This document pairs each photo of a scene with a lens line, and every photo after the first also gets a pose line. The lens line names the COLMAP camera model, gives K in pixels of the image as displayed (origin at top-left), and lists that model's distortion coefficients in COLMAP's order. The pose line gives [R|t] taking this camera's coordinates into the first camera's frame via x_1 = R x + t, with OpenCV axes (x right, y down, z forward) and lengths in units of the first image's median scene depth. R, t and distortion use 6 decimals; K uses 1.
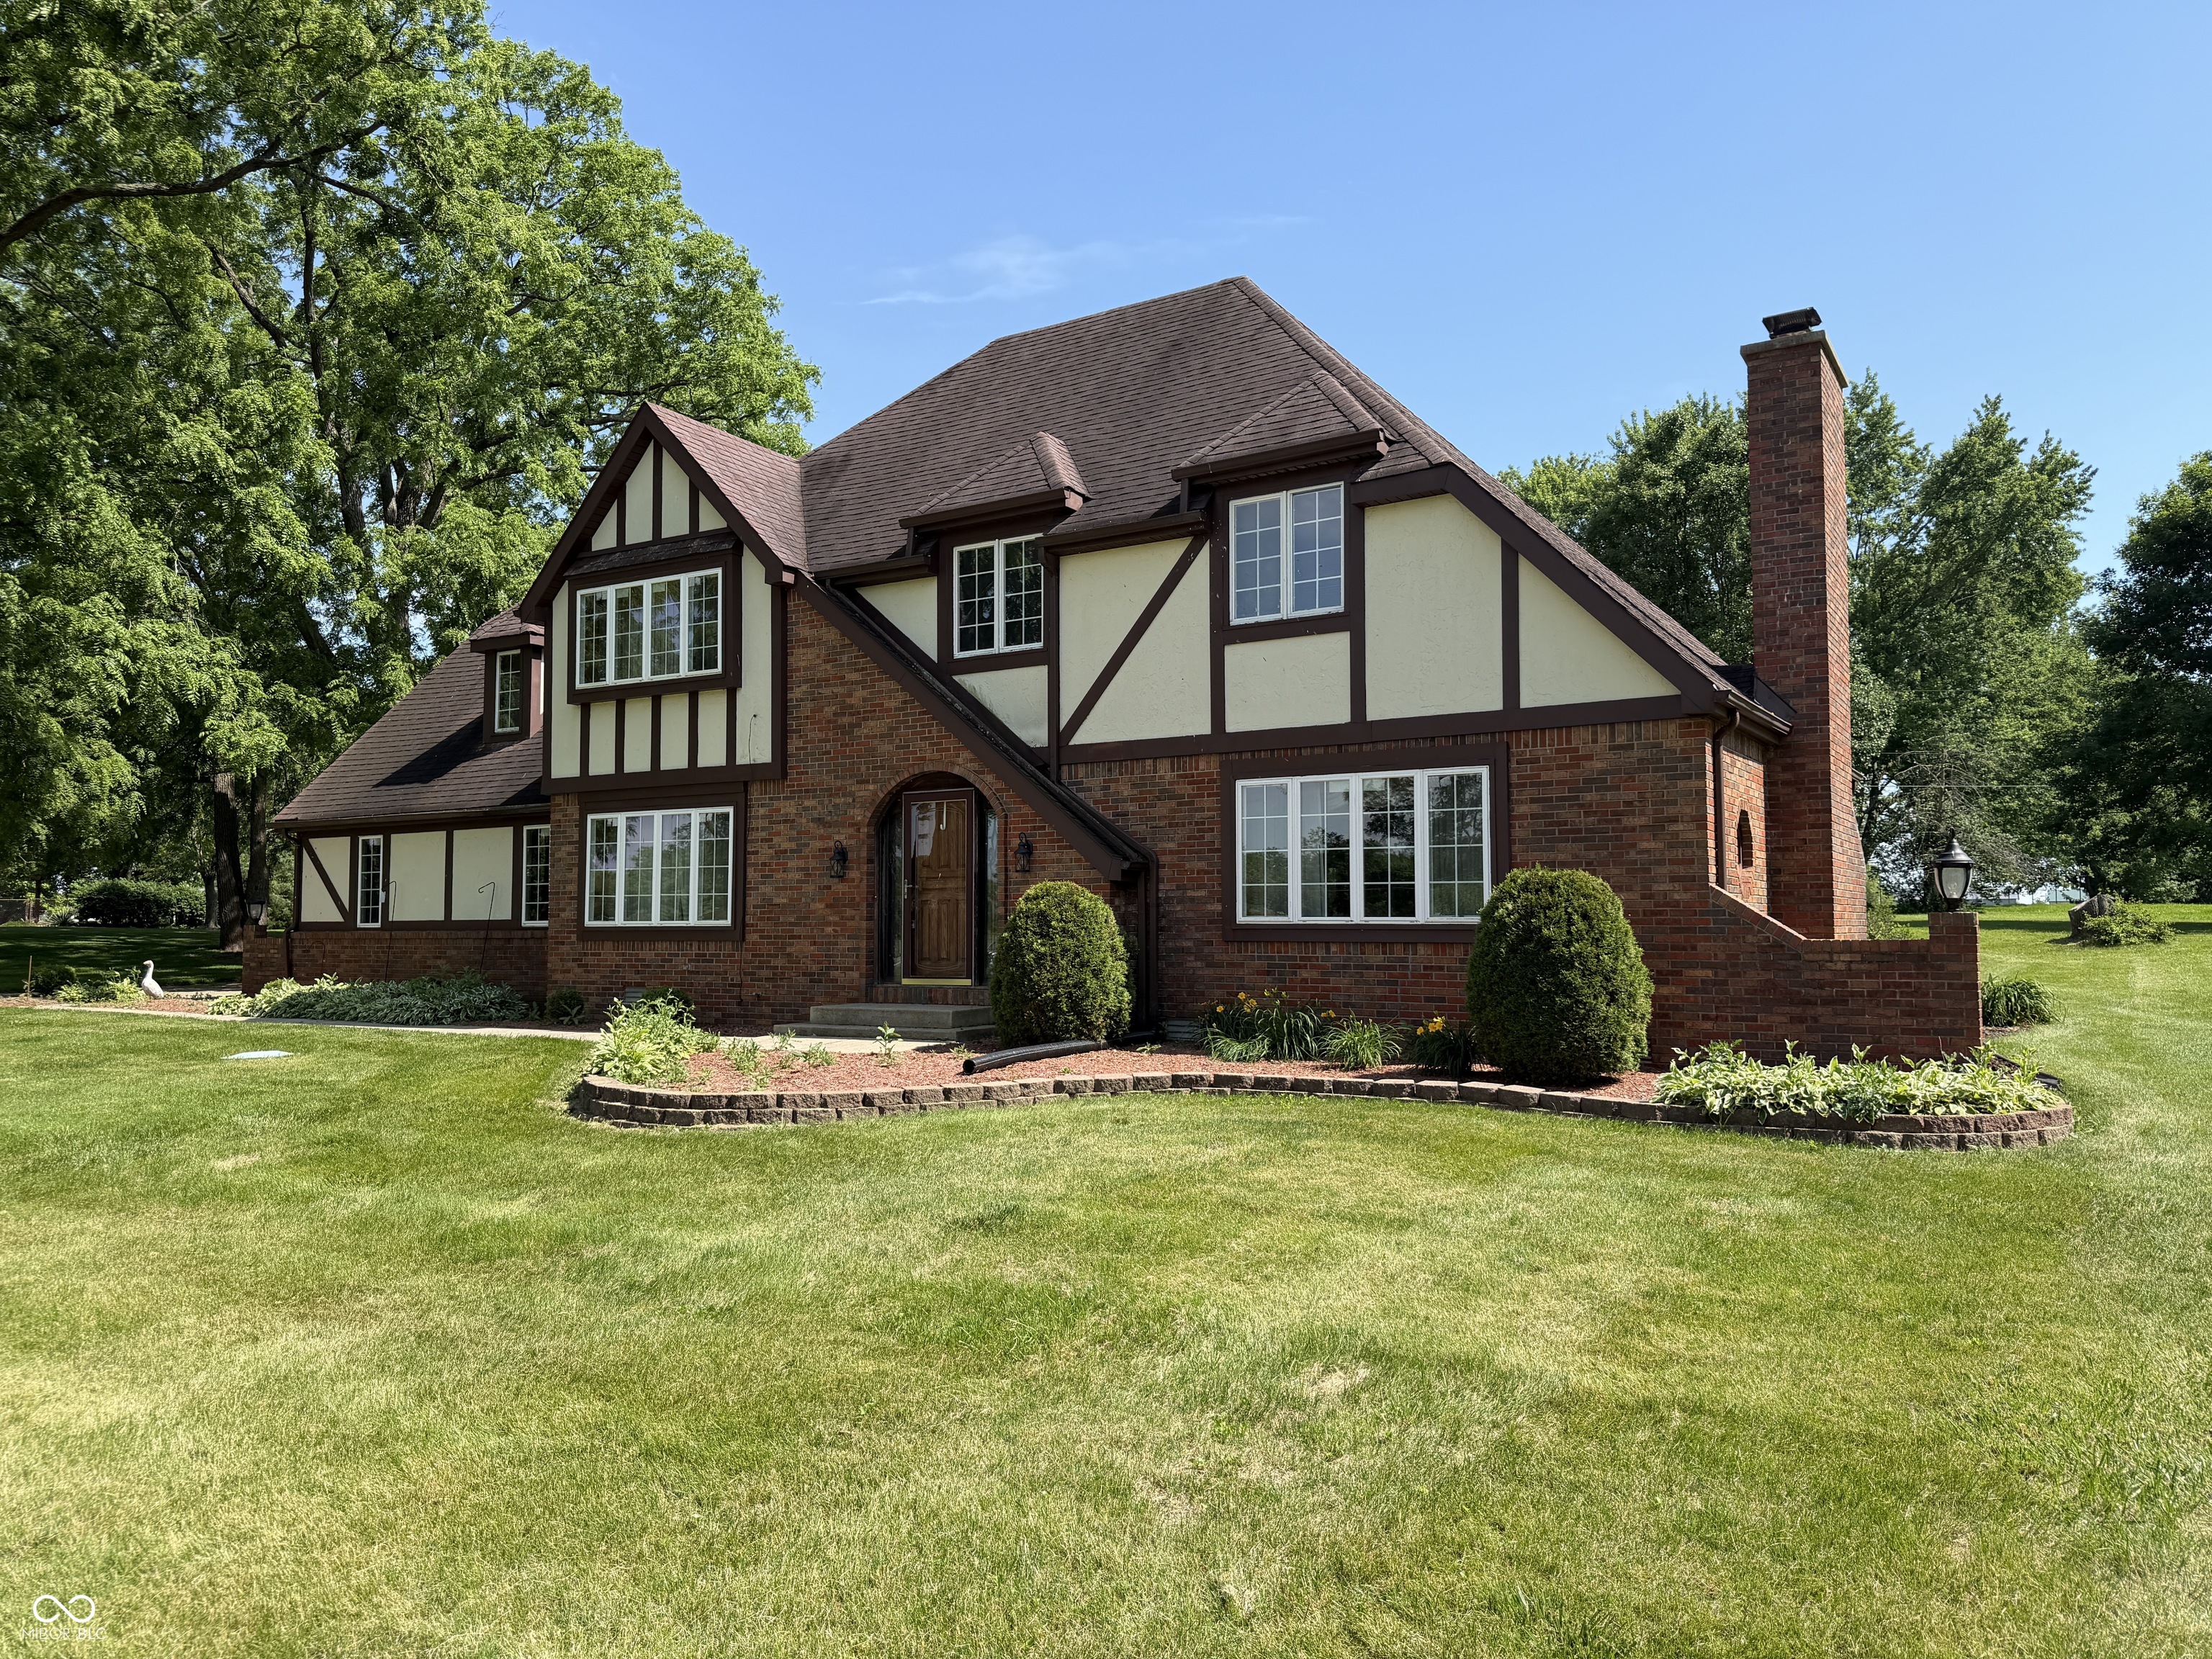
lens RADIAL K [[1491.8, 0, 1113.7], [0, 1491.8, 853.1], [0, 0, 1]] dist [0.143930, -0.114627]
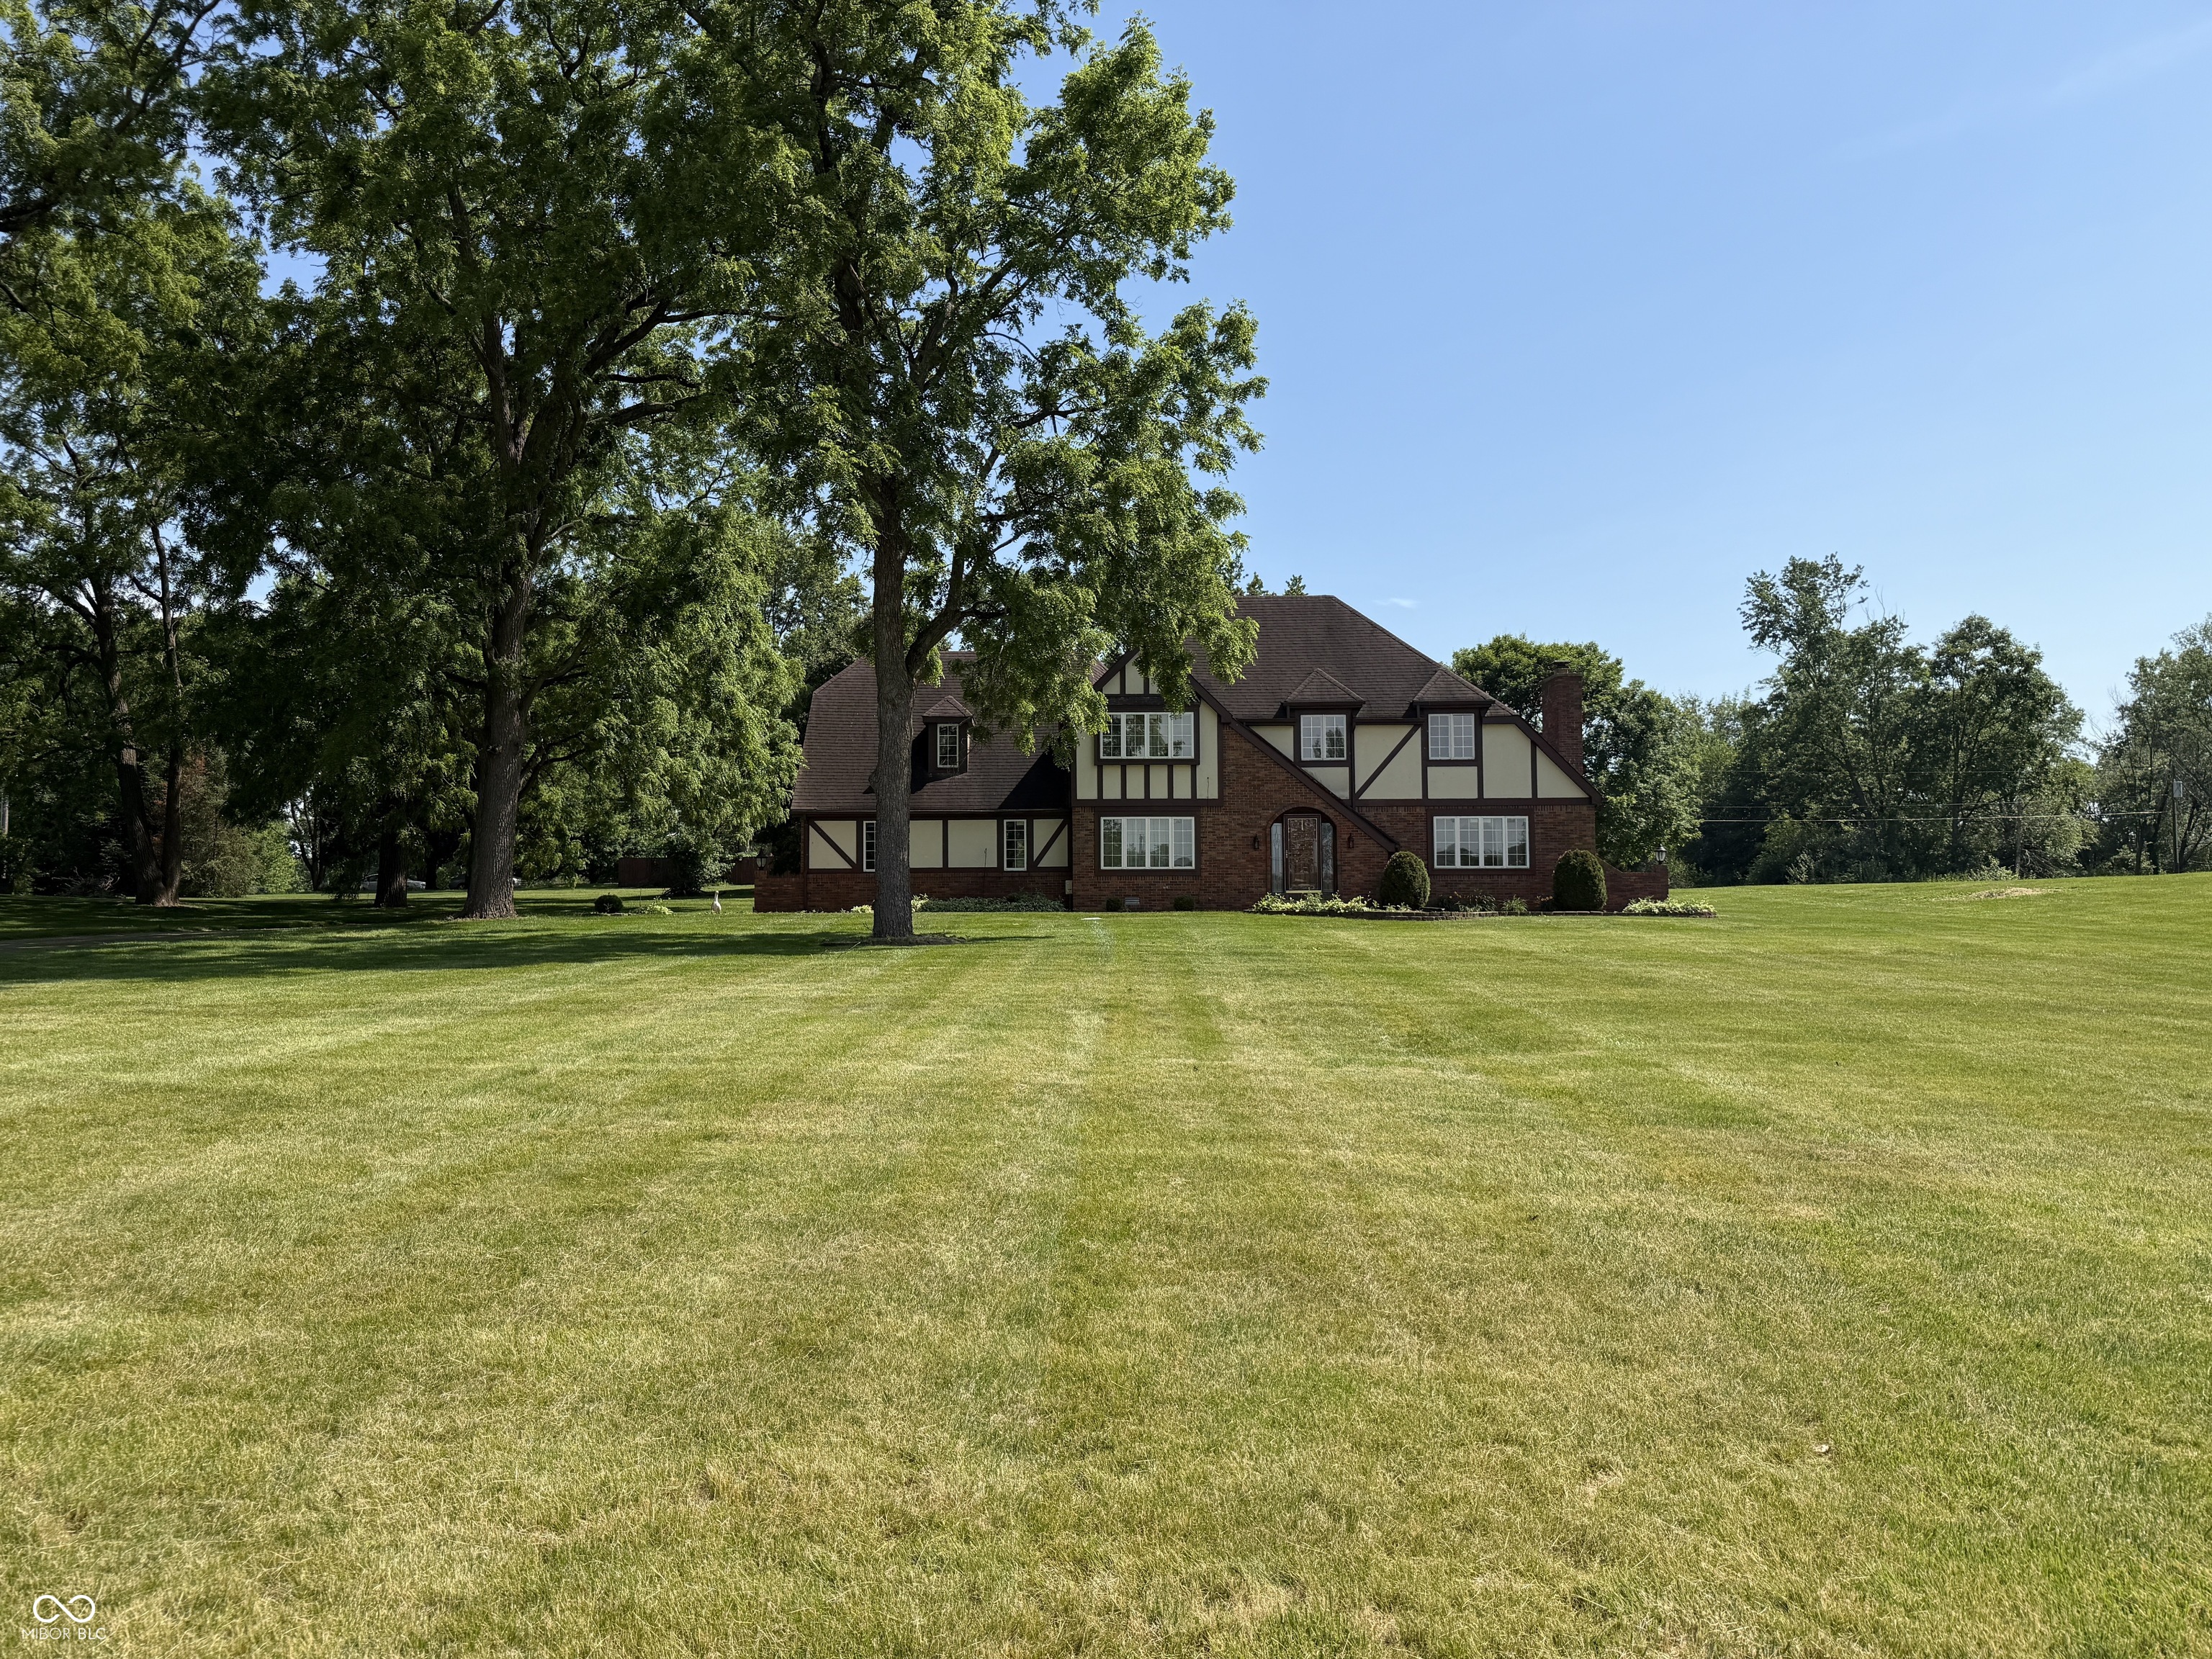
lens RADIAL K [[1508.9, 0, 1107.7], [0, 1508.9, 832.8], [0, 0, 1]] dist [0.201522, -0.229976]
pose [[0.840270, 0.026545, 0.541518, -1.708689], [-0.022233, 0.999648, -0.014502, 0.031282], [-0.541712, 0.000146, 0.840564, -0.910462]]
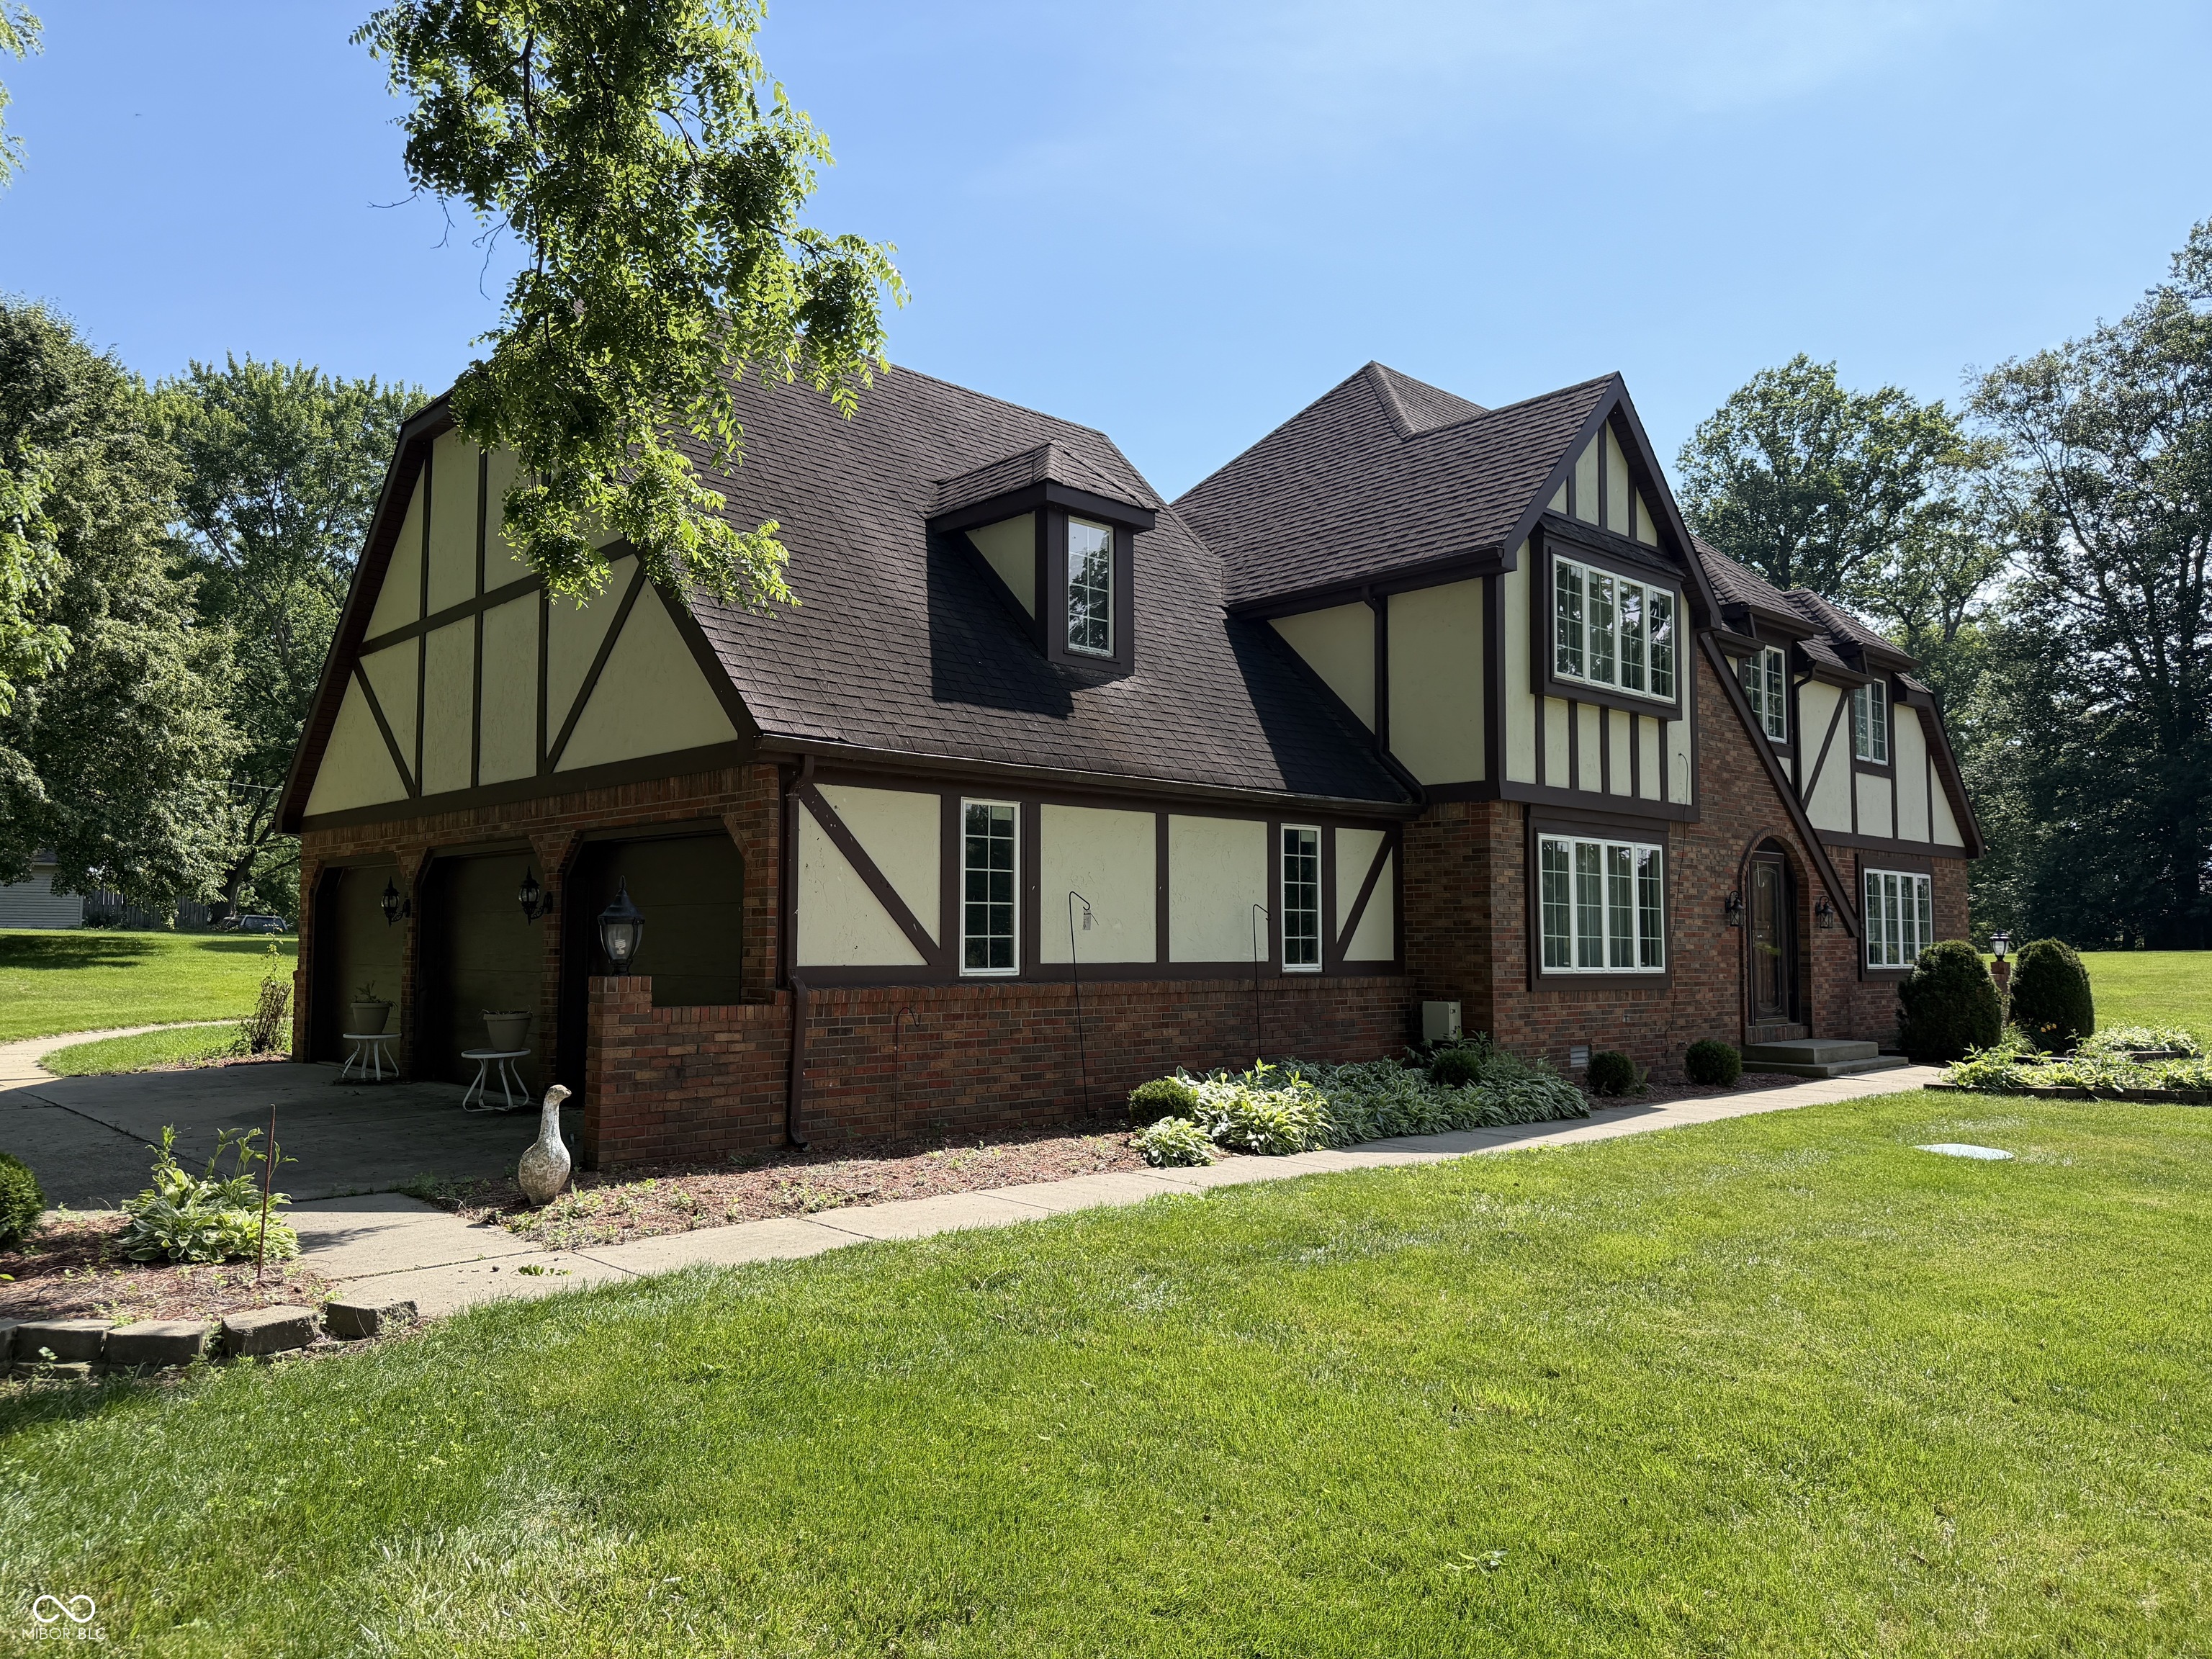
lens RADIAL K [[1525.1, 0, 1089.9], [0, 1525.1, 837.9], [0, 0, 1]] dist [0.186363, -0.240313]
pose [[0.259118, 0.067628, 0.963475, -1.365759], [-0.054660, 0.996974, -0.055279, 0.039763], [-0.964298, -0.038339, 0.262031, 1.161992]]
